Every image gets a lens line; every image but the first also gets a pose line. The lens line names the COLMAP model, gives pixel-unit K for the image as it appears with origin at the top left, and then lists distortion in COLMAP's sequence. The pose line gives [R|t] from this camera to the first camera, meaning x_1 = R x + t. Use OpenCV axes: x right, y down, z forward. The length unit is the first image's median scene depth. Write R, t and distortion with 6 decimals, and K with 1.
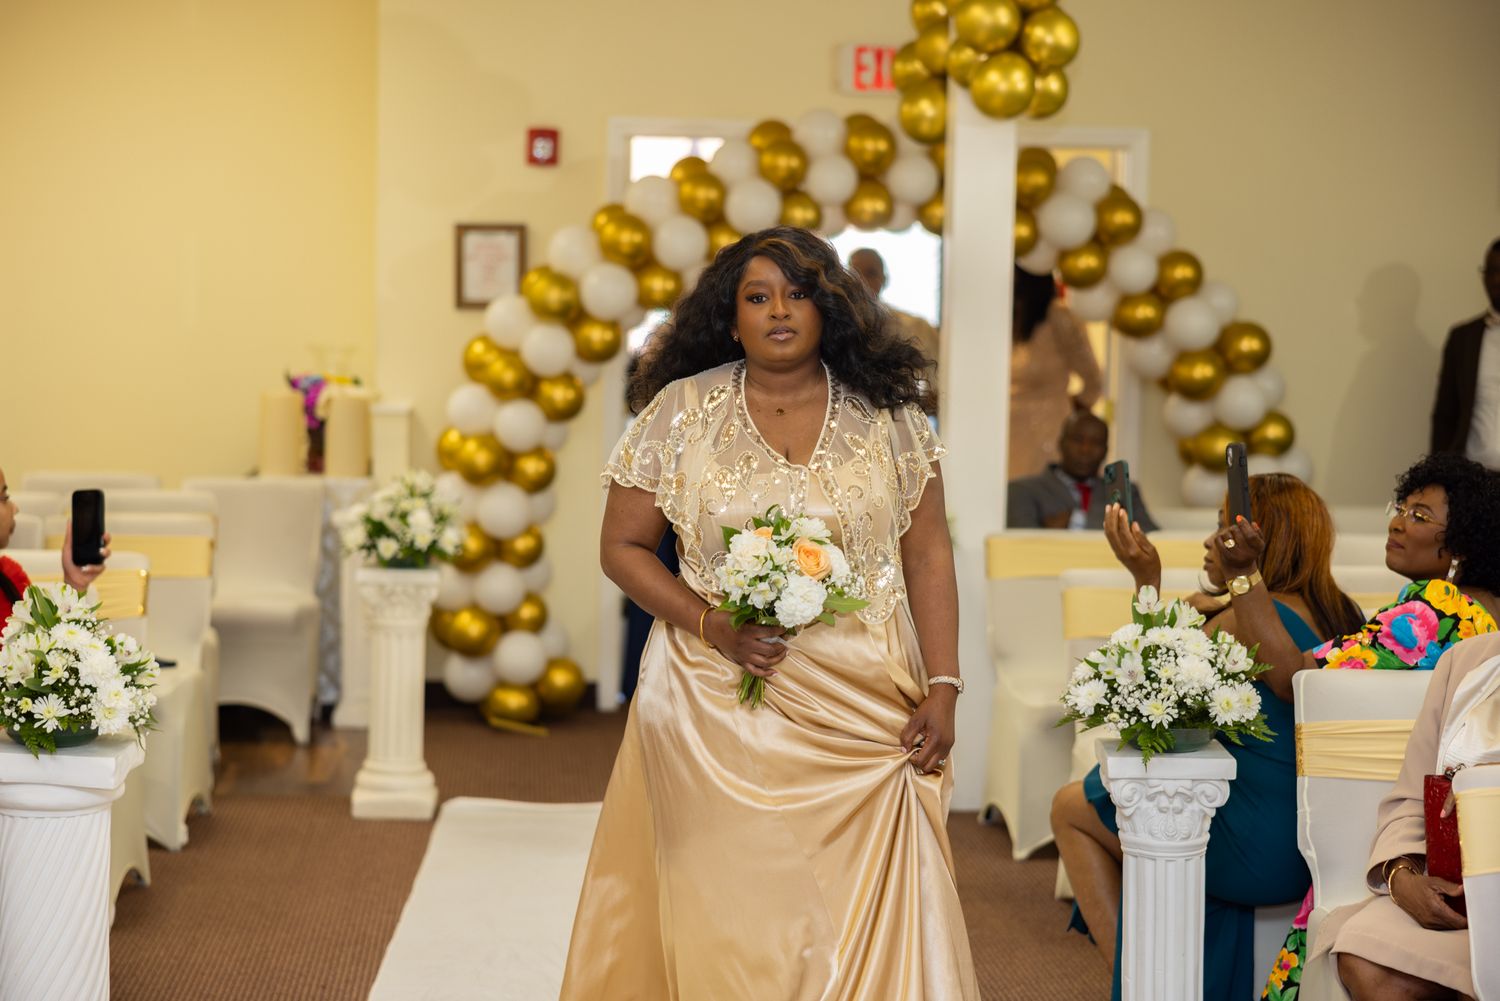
lens RADIAL K [[2950.3, 0, 758.2], [0, 2950.3, 486.7], [0, 0, 1]] dist [0.022251, 0.000000]
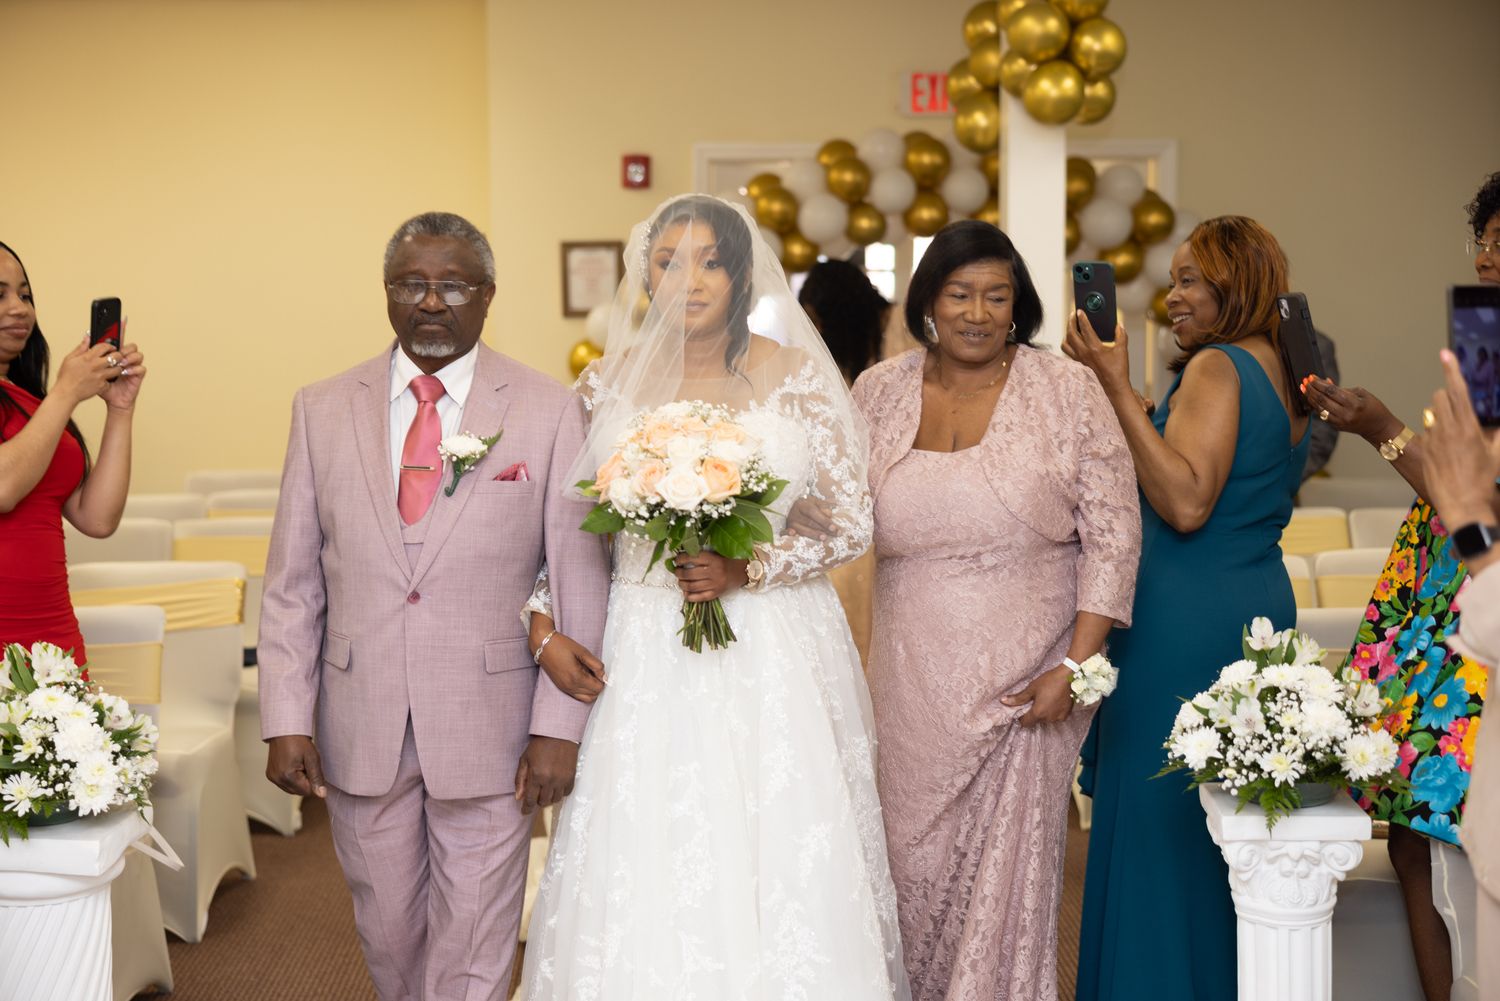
lens RADIAL K [[2190.0, 0, 747.7], [0, 2190.0, 516.4], [0, 0, 1]] dist [0.044341, 0.000000]
pose [[0.998766, -0.022354, -0.044349, 0.005568], [0.023869, 0.999139, 0.033923, -0.015234], [0.043552, -0.034939, 0.998440, 0.228172]]
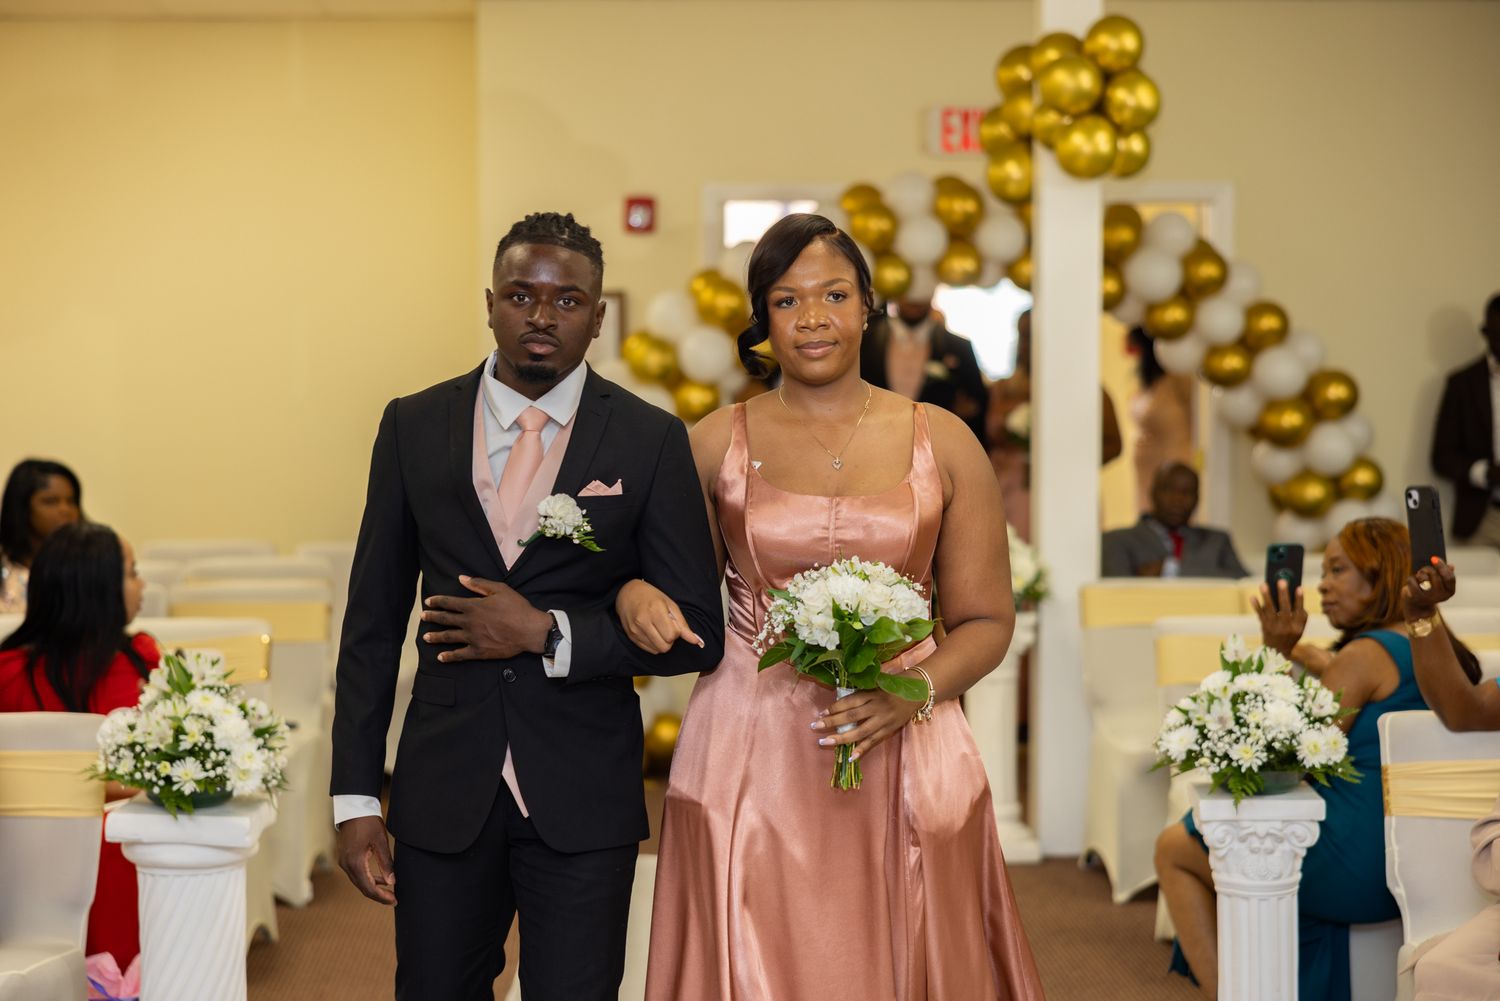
lens RADIAL K [[2950.3, 0, 770.0], [0, 2950.3, 459.9], [0, 0, 1]] dist [0.022251, 0.000000]
pose [[0.999385, -0.020723, -0.028298, -0.000569], [0.019972, 0.999448, -0.026544, -0.002303], [0.028832, 0.025962, 0.999247, -0.029437]]
